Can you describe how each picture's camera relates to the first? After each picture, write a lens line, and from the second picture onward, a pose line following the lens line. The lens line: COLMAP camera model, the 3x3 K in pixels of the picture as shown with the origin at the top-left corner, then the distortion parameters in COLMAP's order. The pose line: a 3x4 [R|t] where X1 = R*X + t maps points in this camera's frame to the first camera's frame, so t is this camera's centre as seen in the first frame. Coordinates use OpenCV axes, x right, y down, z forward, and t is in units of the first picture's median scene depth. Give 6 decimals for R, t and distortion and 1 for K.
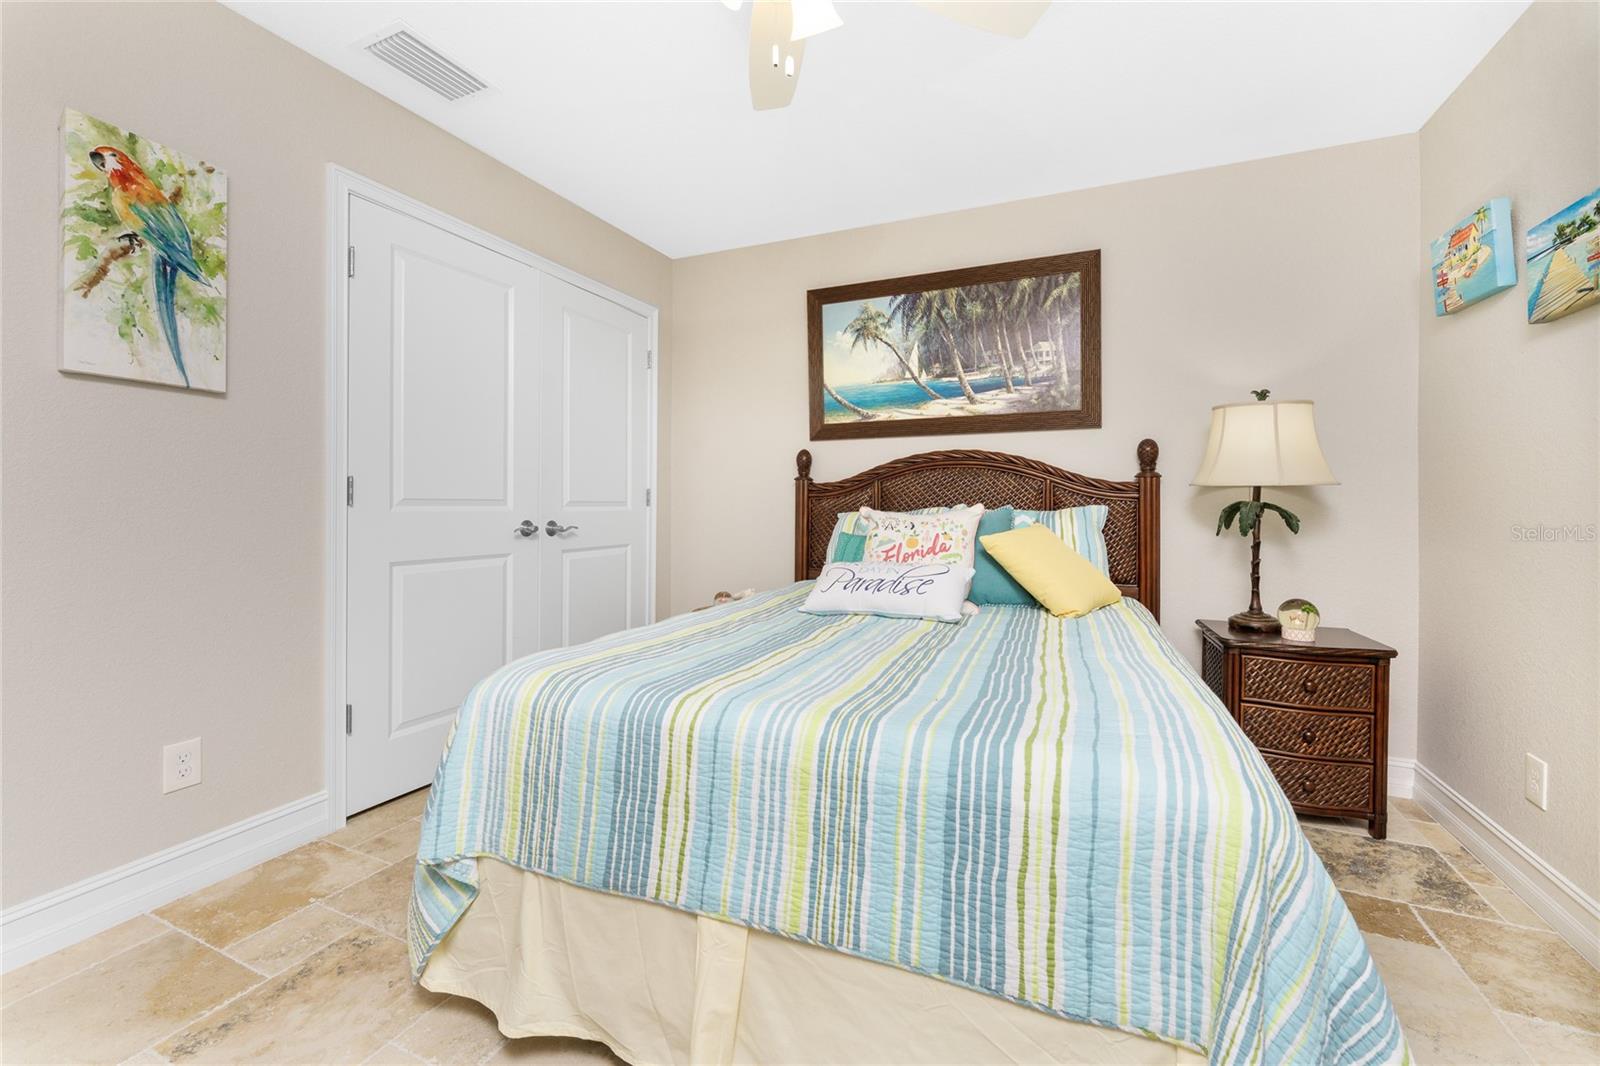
lens RADIAL K [[644.2, 0, 808.6], [0, 644.2, 509.9], [0, 0, 1]] dist [-0.001442, -0.000481]
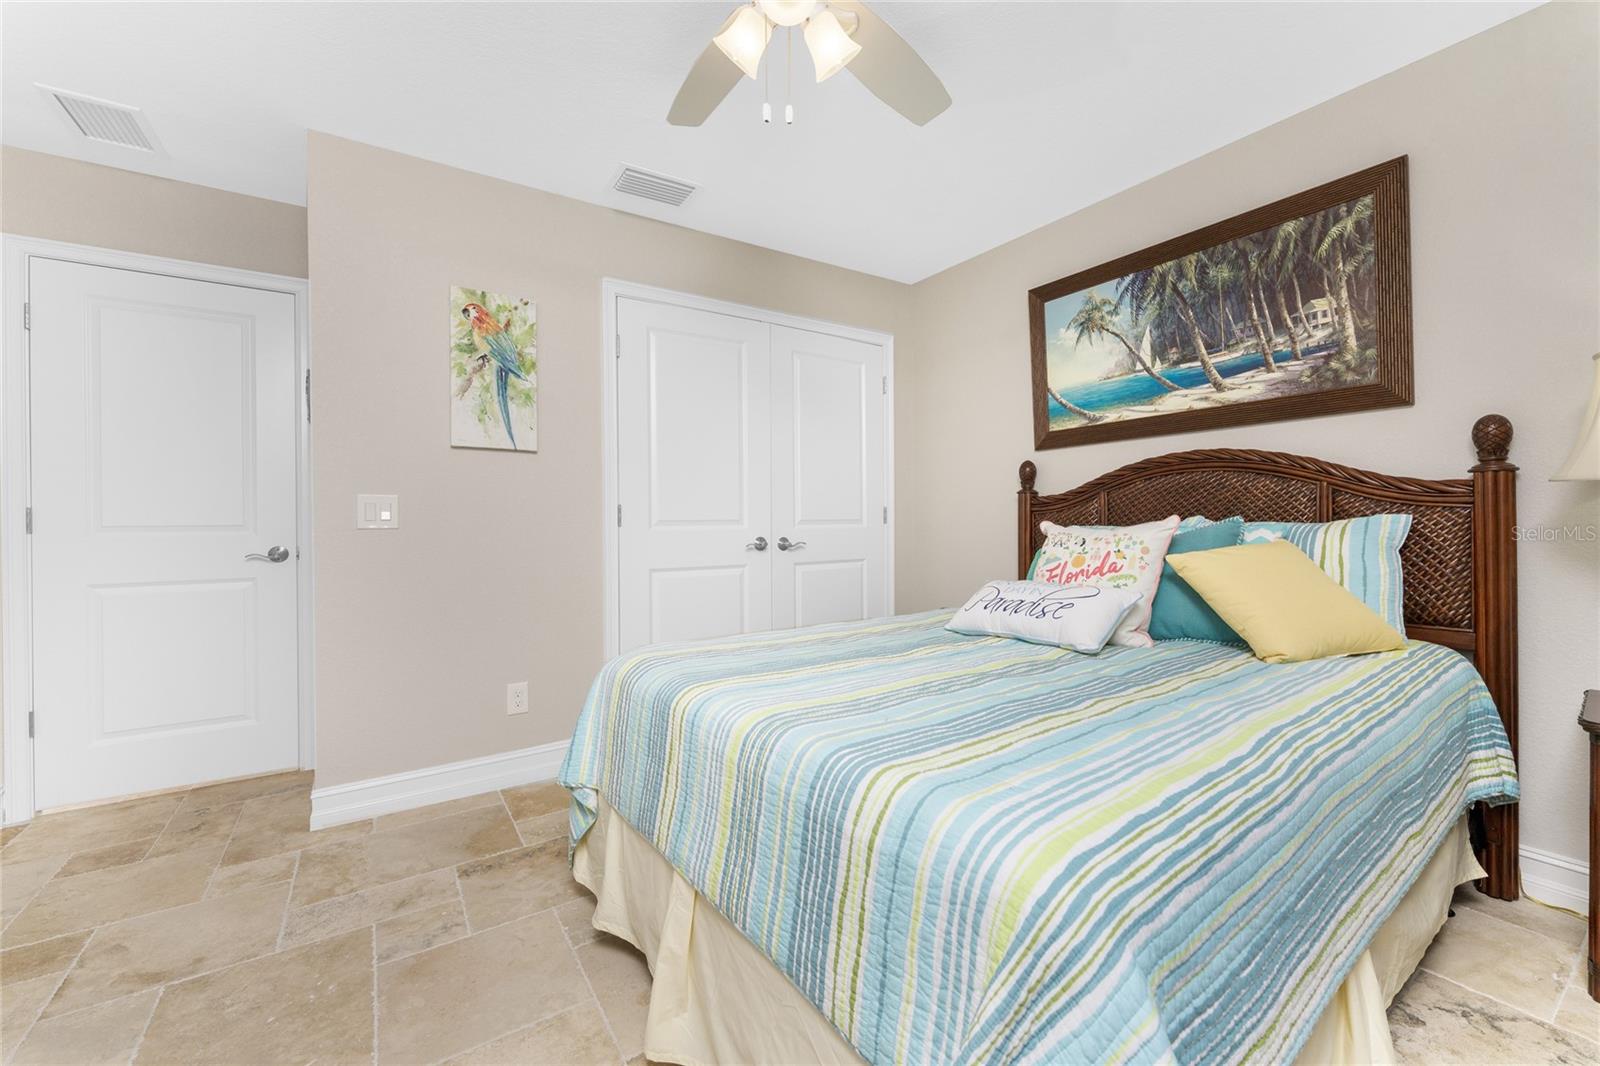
lens RADIAL K [[646.2, 0, 818.7], [0, 646.2, 526.4], [0, 0, 1]] dist [-0.002715, -0.000314]
pose [[0.849758, -0.010459, -0.527069, 0.260035], [0.010597, 0.999940, -0.002758, 0.001469], [0.527066, -0.003242, 0.849818, 0.047571]]
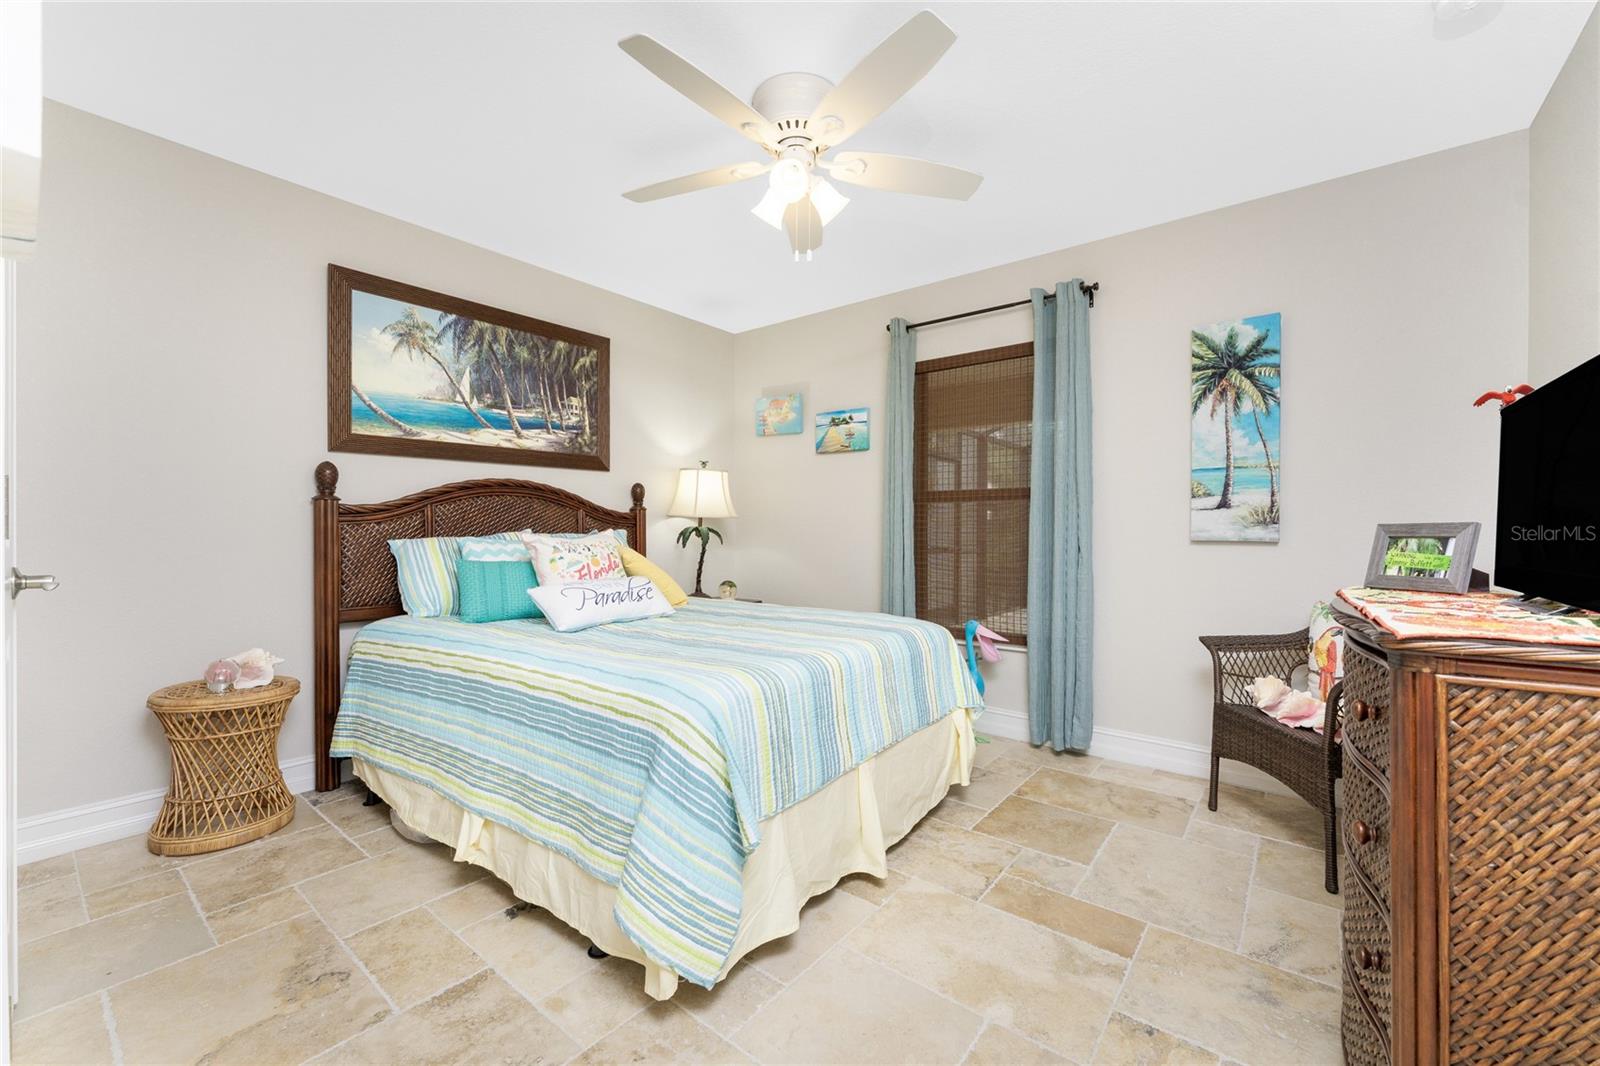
lens RADIAL K [[641.2, 0, 794.8], [0, 641.2, 539.0], [0, 0, 1]] dist [0.000723, -0.000044]
pose [[0.262148, -0.021528, 0.964787, -0.709694], [0.008552, 0.999764, 0.019984, -0.010011], [-0.964990, 0.003012, 0.262271, 0.264869]]
